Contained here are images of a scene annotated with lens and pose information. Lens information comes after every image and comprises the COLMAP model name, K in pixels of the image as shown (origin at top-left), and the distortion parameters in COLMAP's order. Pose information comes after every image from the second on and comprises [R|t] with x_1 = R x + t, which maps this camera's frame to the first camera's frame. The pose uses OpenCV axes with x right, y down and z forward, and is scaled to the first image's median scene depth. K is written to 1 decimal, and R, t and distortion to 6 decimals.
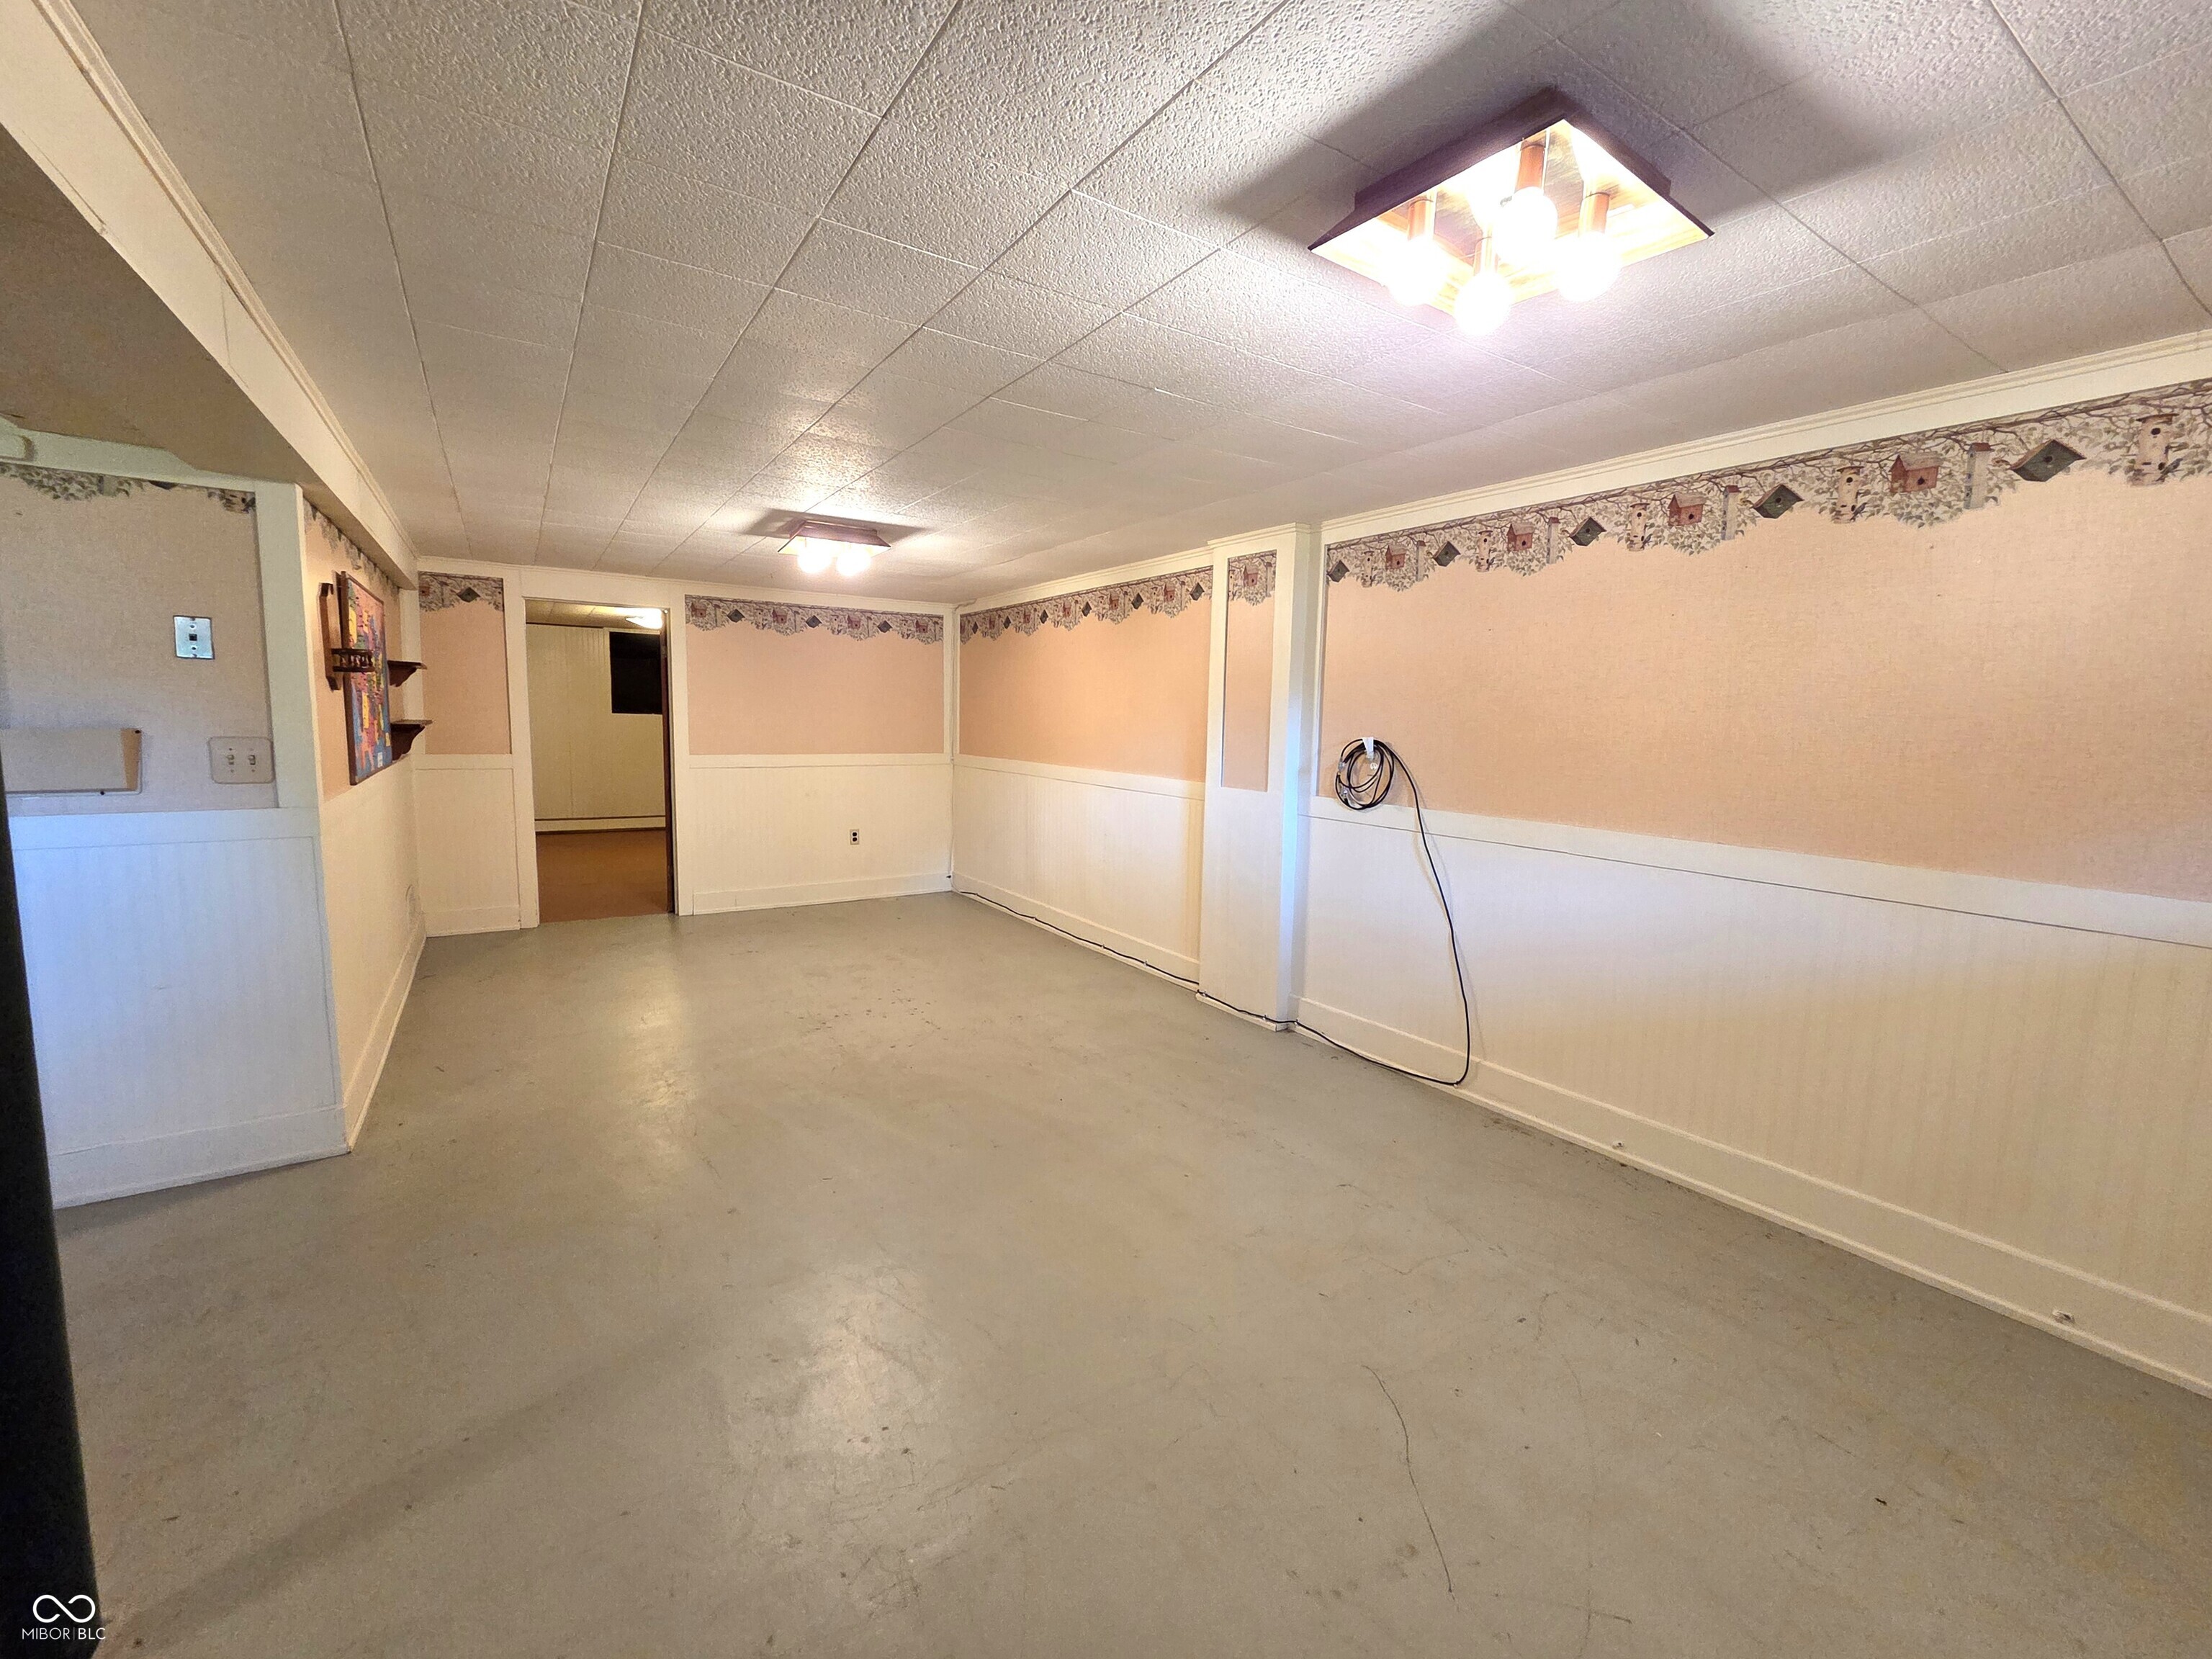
lens RADIAL K [[909.7, 0, 1096.9], [0, 909.7, 823.3], [0, 0, 1]] dist [-0.000456, -0.000707]
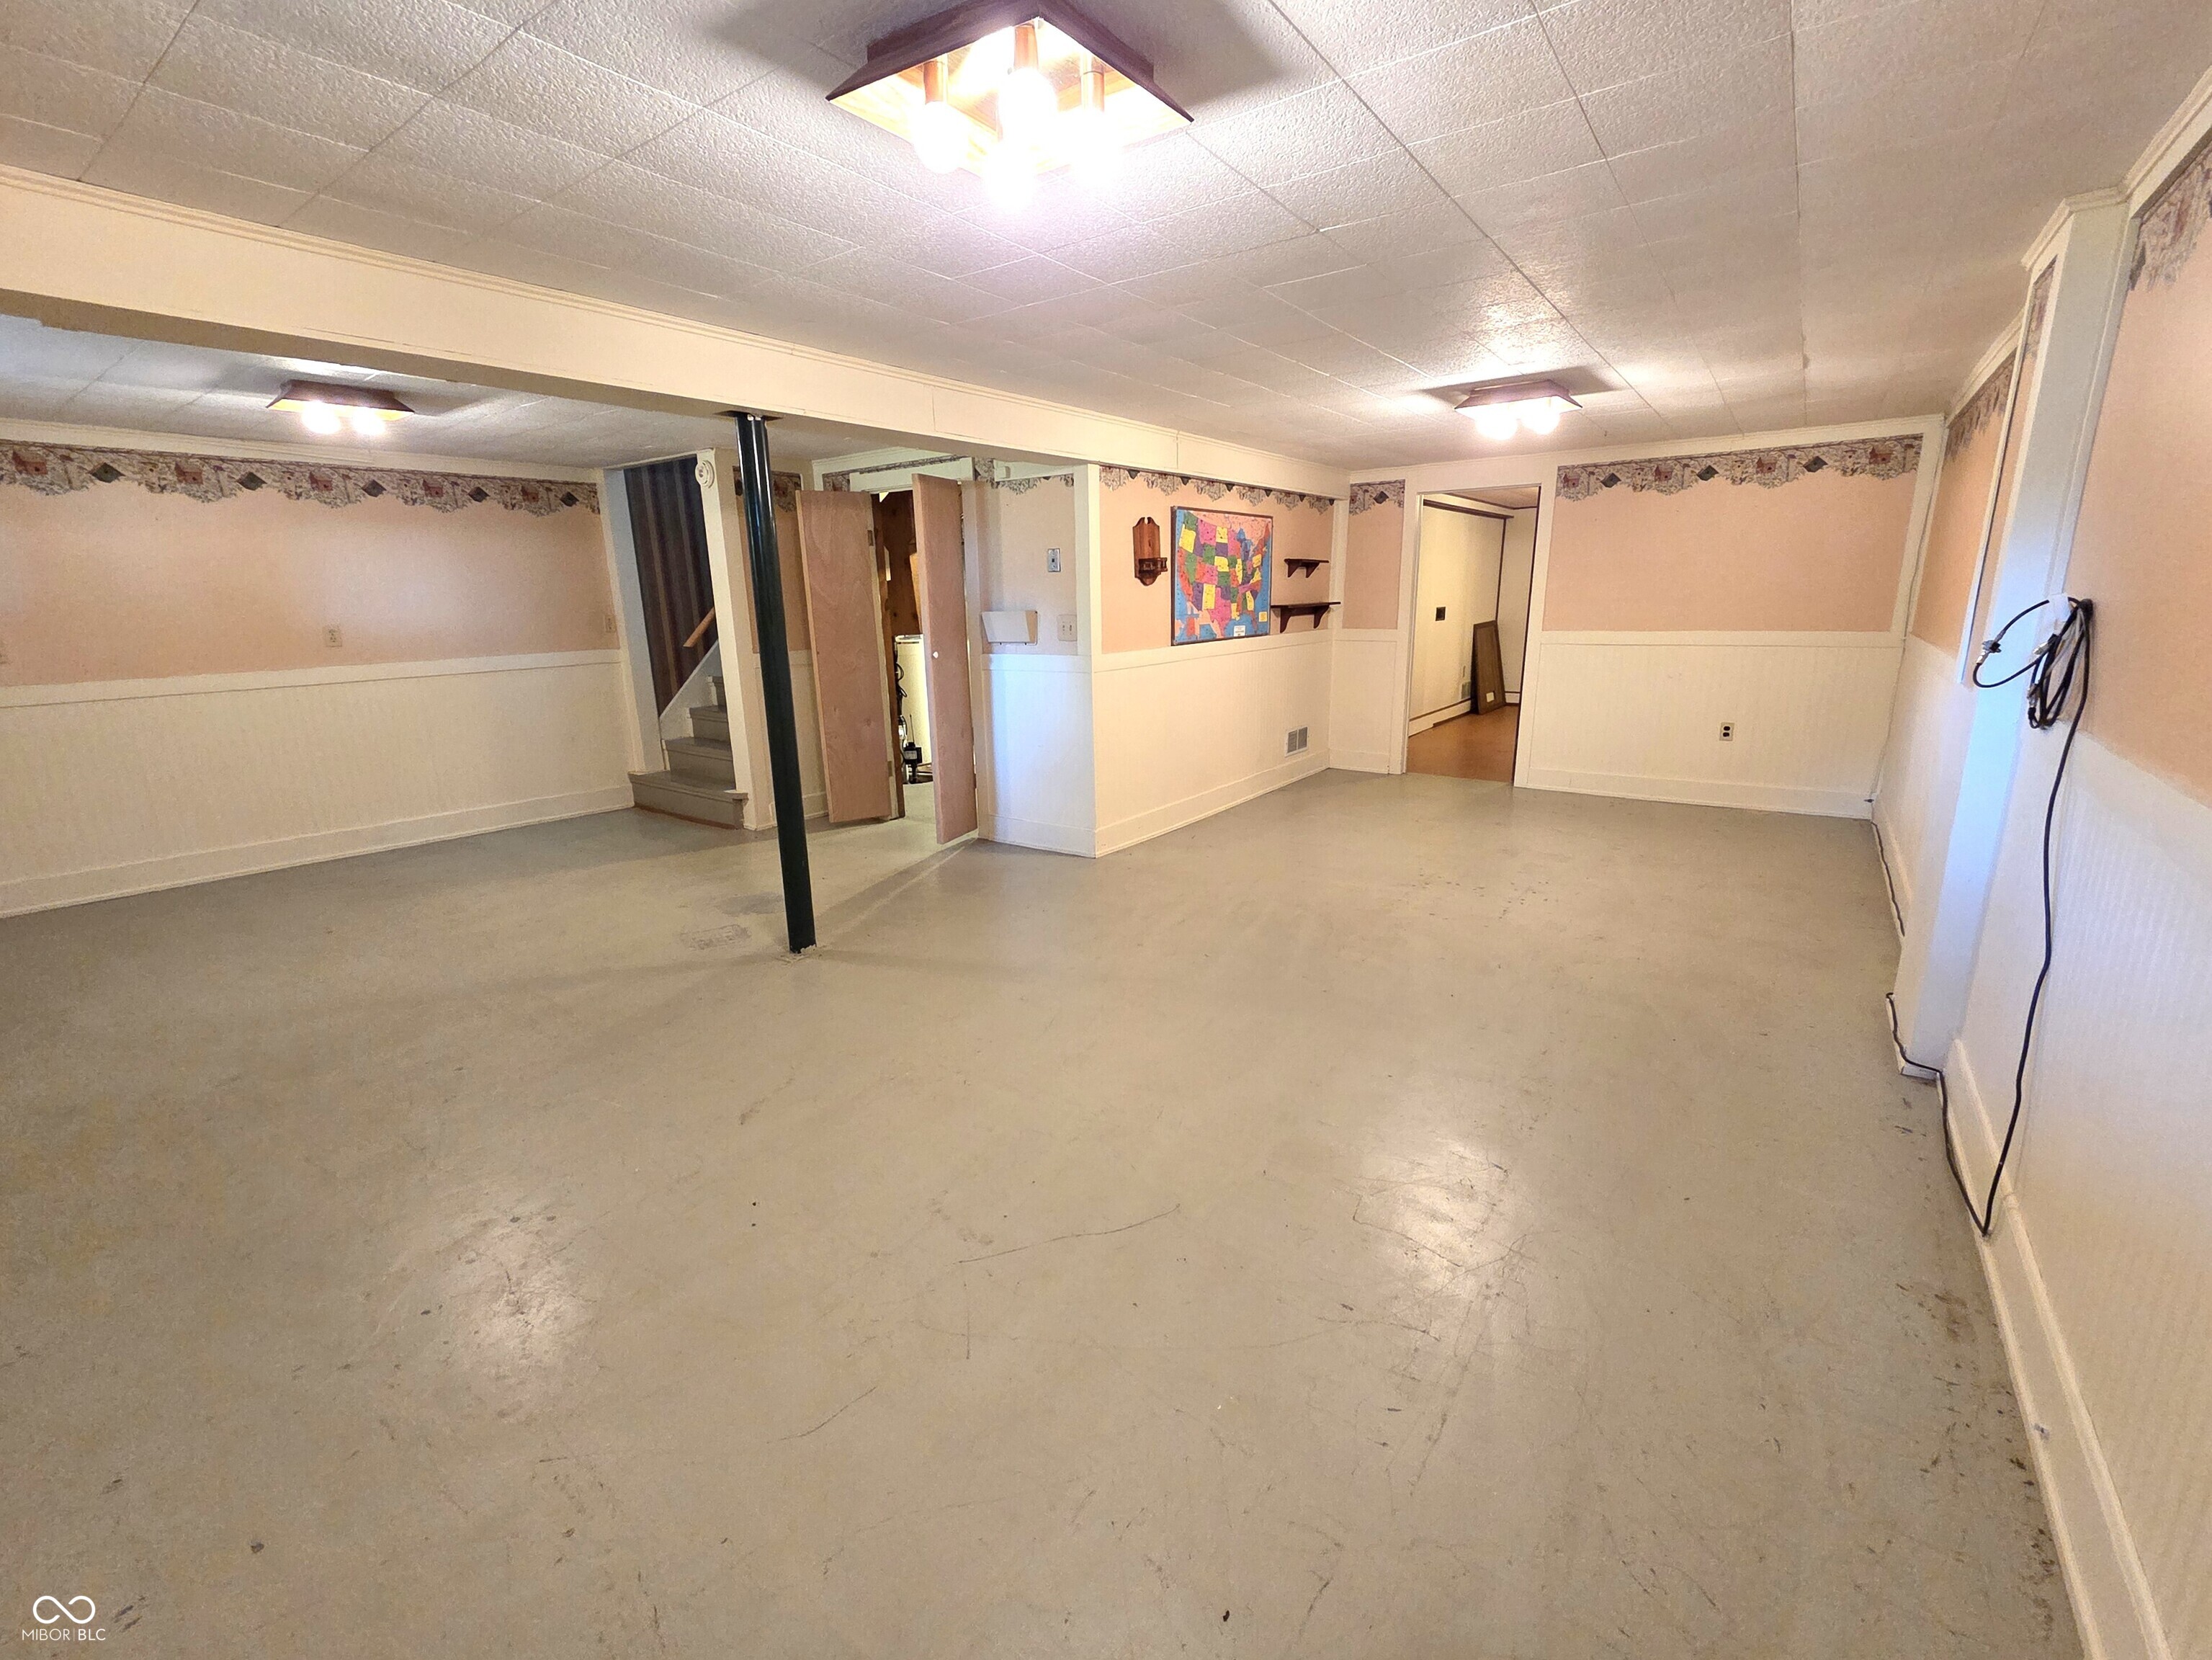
lens RADIAL K [[931.5, 0, 1106.0], [0, 931.5, 830.0], [0, 0, 1]] dist [-0.001212, -0.000398]
pose [[0.367441, 0.199038, -0.908499, 0.521194], [-0.078882, 0.979982, 0.182795, -0.012503], [0.926696, 0.004498, 0.375786, 0.225847]]
